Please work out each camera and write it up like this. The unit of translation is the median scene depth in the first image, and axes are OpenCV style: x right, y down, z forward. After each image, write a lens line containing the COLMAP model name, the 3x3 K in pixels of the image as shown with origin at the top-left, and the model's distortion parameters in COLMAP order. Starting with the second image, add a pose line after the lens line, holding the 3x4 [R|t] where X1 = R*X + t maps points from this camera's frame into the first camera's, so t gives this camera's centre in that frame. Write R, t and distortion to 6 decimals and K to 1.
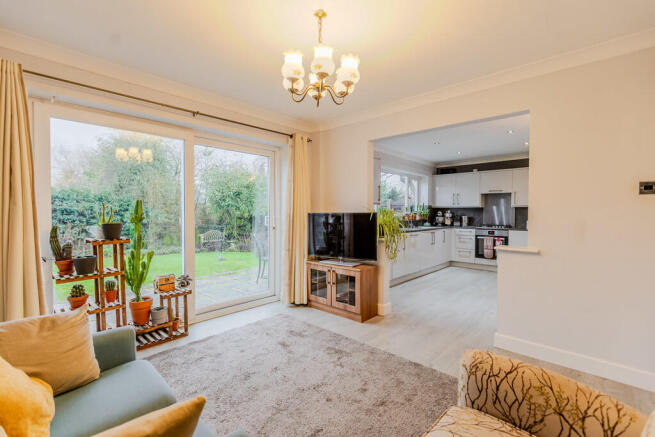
lens RADIAL K [[294.5, 0, 323.7], [0, 294.5, 217.8], [0, 0, 1]] dist [0.002098, 0.000143]
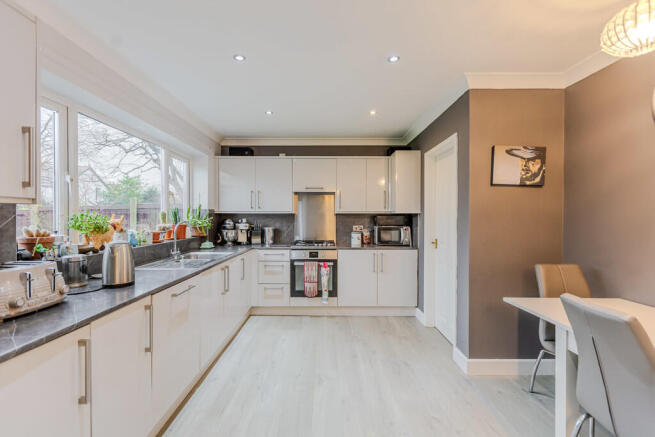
lens RADIAL K [[294.5, 0, 329.3], [0, 294.5, 220.3], [0, 0, 1]] dist [0.002098, 0.000143]
pose [[0.715449, -0.014708, 0.698510, 0.144415], [0.015220, 0.999869, 0.005464, -0.023227], [-0.698499, 0.006722, 0.715579, 0.487930]]
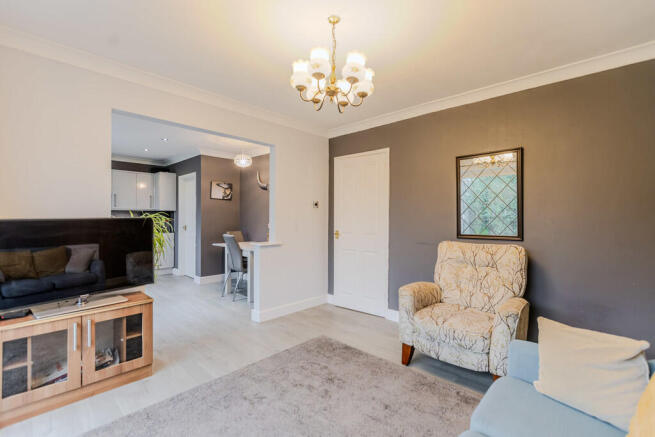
lens RADIAL K [[294.5, 0, 328.6], [0, 294.5, 219.0], [0, 0, 1]] dist [0.002098, 0.000143]
pose [[0.002545, -0.009681, 0.999950, -0.276189], [0.011316, 0.999889, 0.009651, -0.008283], [-0.999933, 0.011291, 0.002655, 0.279419]]
